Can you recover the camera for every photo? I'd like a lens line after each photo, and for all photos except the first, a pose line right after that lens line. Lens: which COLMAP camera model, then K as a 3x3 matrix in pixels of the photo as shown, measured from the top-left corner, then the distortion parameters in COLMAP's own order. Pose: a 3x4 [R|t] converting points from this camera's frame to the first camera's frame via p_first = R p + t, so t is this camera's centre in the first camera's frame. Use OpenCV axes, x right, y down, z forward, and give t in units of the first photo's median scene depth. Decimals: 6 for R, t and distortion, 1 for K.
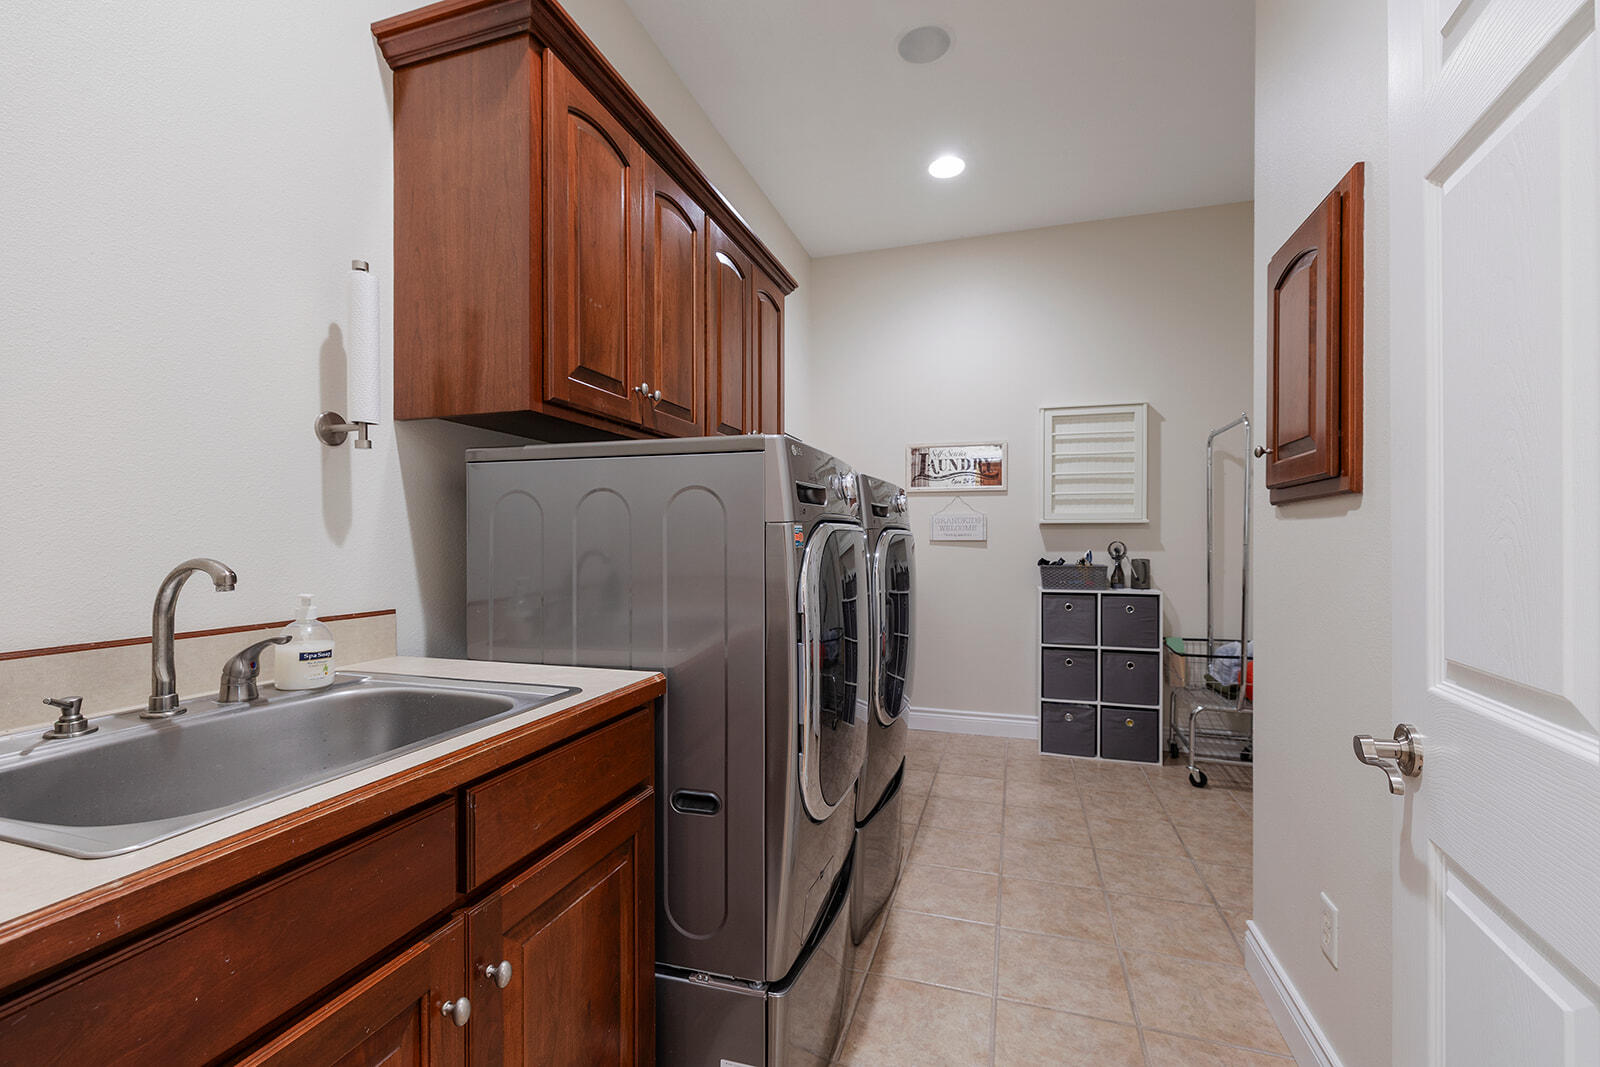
lens RADIAL K [[685.0, 0, 796.0], [0, 685.0, 538.3], [0, 0, 1]] dist [0.004169, 0.000808]
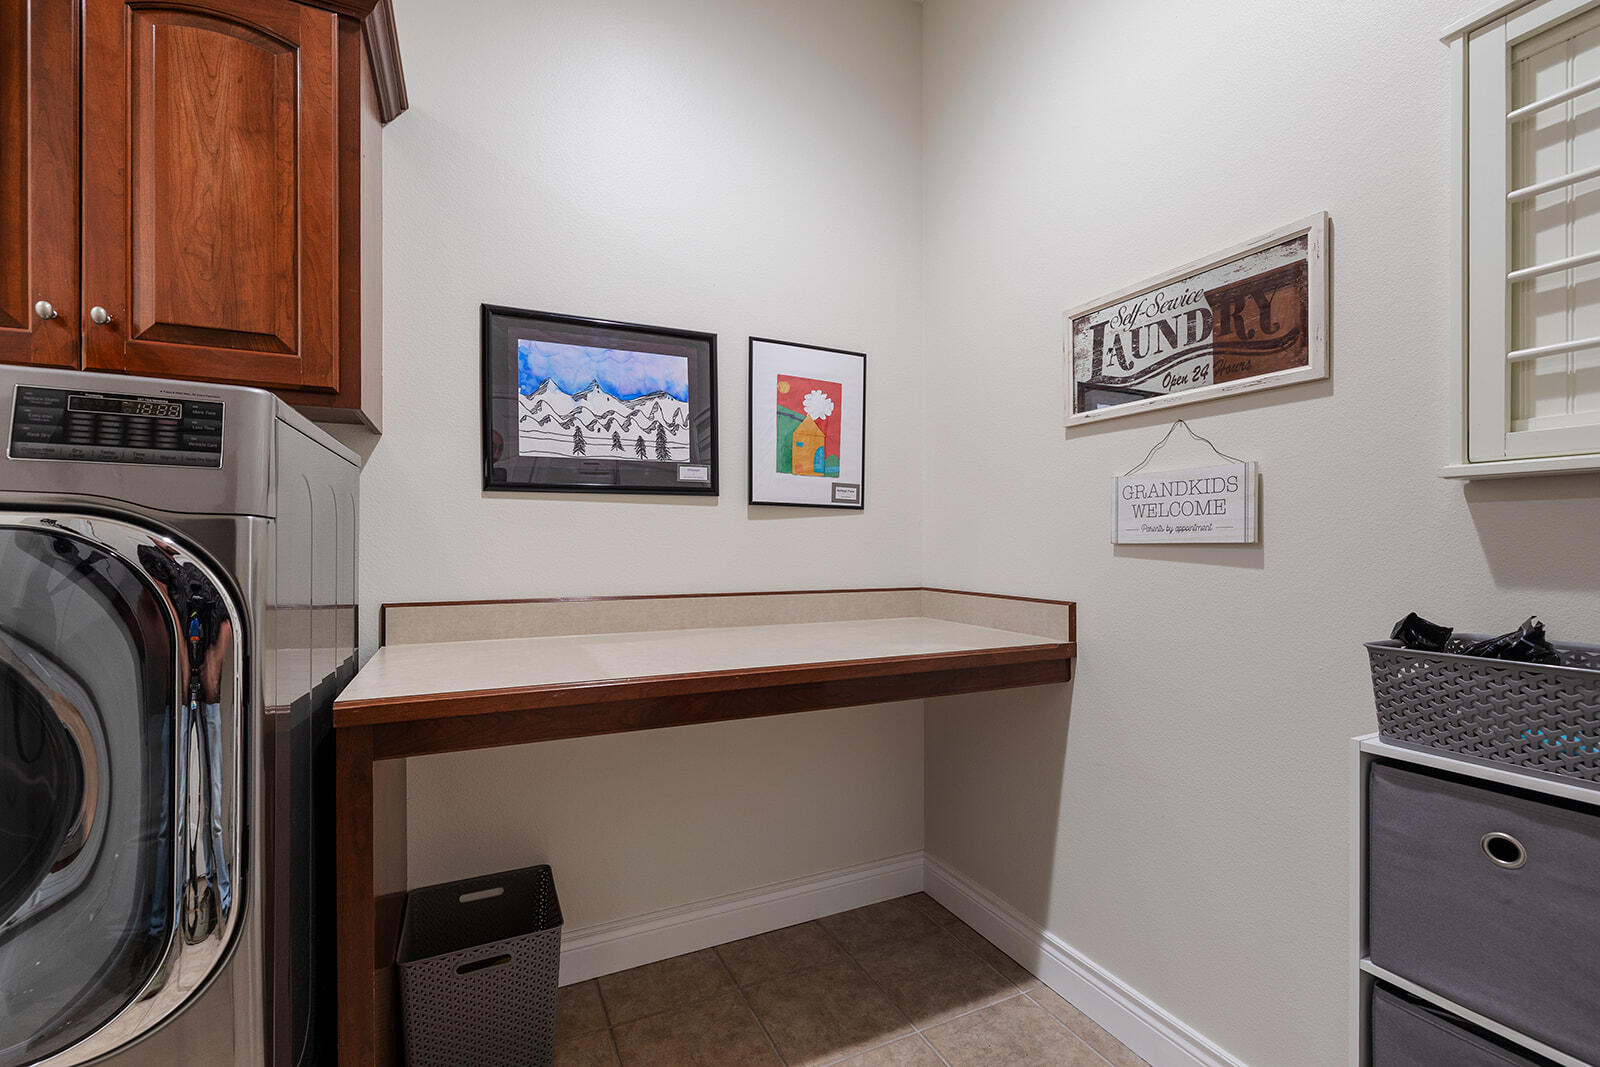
lens RADIAL K [[685.0, 0, 799.8], [0, 685.0, 539.6], [0, 0, 1]] dist [0.004169, 0.000808]
pose [[0.686230, -0.001900, -0.727382, 0.360547], [-0.001908, 0.999988, -0.004413, 0.002740], [0.727382, 0.004416, 0.686219, 0.611282]]
